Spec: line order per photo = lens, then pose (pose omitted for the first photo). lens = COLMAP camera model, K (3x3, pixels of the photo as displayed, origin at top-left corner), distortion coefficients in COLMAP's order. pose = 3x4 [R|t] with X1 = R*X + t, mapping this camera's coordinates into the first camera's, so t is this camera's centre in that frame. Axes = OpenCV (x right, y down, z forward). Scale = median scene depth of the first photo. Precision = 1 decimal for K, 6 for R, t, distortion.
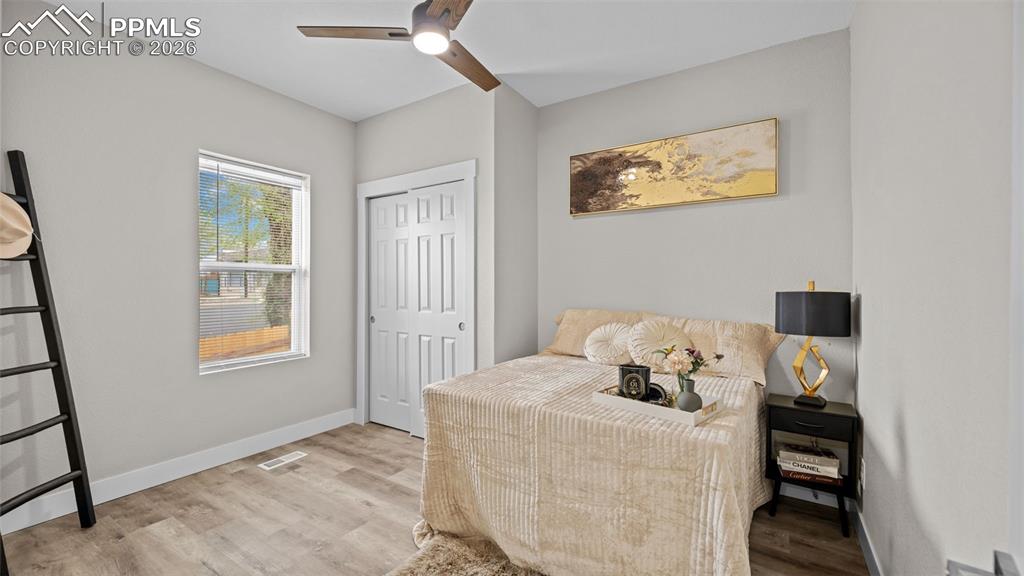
lens RADIAL K [[419.5, 0, 509.2], [0, 419.5, 285.4], [0, 0, 1]] dist [0.001272, 0.000036]
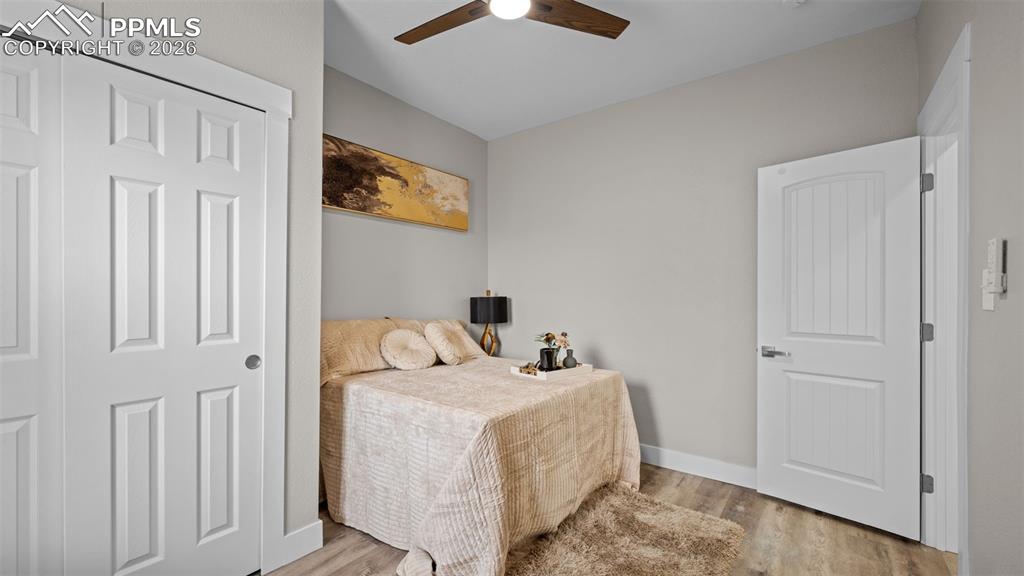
lens RADIAL K [[419.5, 0, 513.1], [0, 419.5, 291.7], [0, 0, 1]] dist [0.001272, 0.000036]
pose [[0.052155, 0.007697, 0.998609, -0.676786], [0.003638, 0.999962, -0.007897, 0.006902], [-0.998632, 0.004045, 0.052125, 0.623457]]
